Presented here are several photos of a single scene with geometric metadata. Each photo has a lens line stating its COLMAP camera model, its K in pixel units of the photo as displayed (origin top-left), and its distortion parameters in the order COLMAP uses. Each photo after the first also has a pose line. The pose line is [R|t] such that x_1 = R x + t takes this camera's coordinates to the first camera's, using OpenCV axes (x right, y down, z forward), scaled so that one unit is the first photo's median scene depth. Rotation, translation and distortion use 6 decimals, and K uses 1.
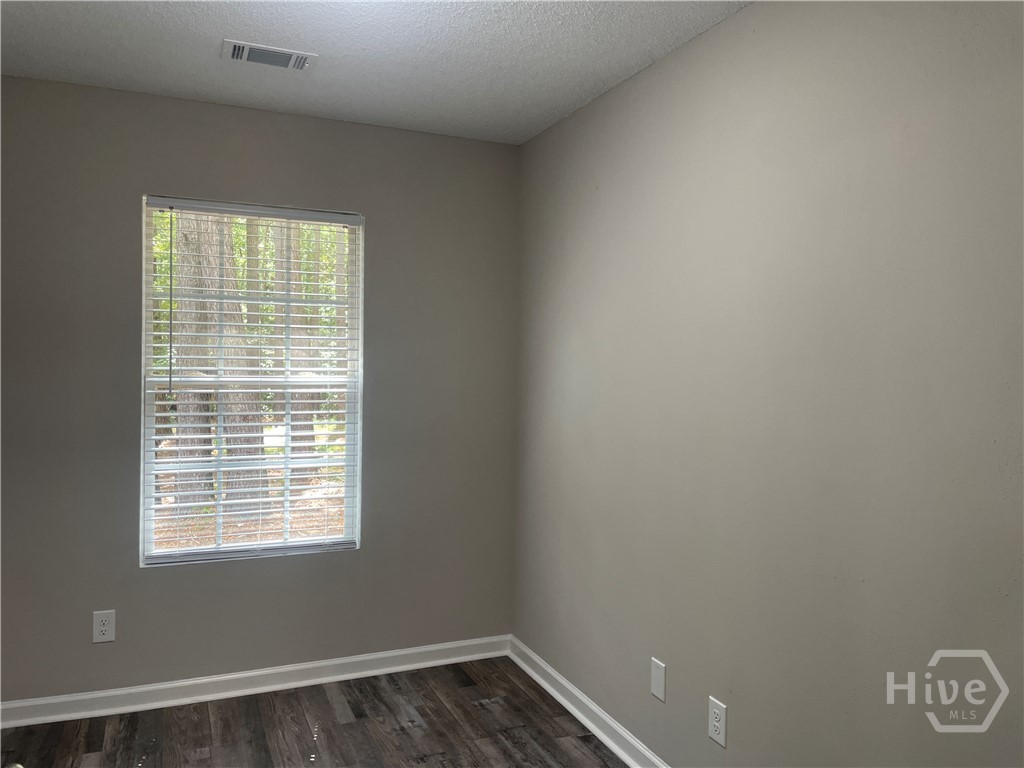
lens RADIAL K [[787.1, 0, 512.0], [0, 787.1, 384.0], [0, 0, 1]] dist [-0.005418, -0.004355]
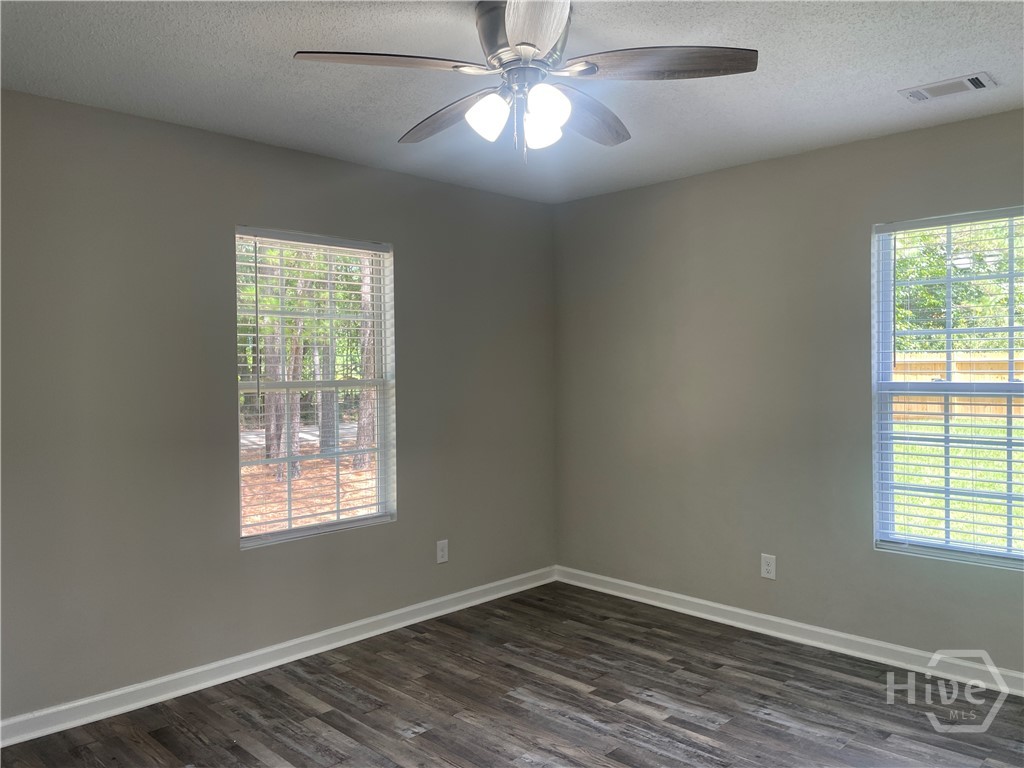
lens RADIAL K [[775.7, 0, 510.6], [0, 775.7, 351.0], [0, 0, 1]] dist [0.002422, 0.002358]
pose [[0.930240, -0.014773, 0.366654, -0.465582], [0.031265, 0.998747, -0.039082, 0.005118], [-0.365617, 0.047819, 0.929536, -0.176799]]
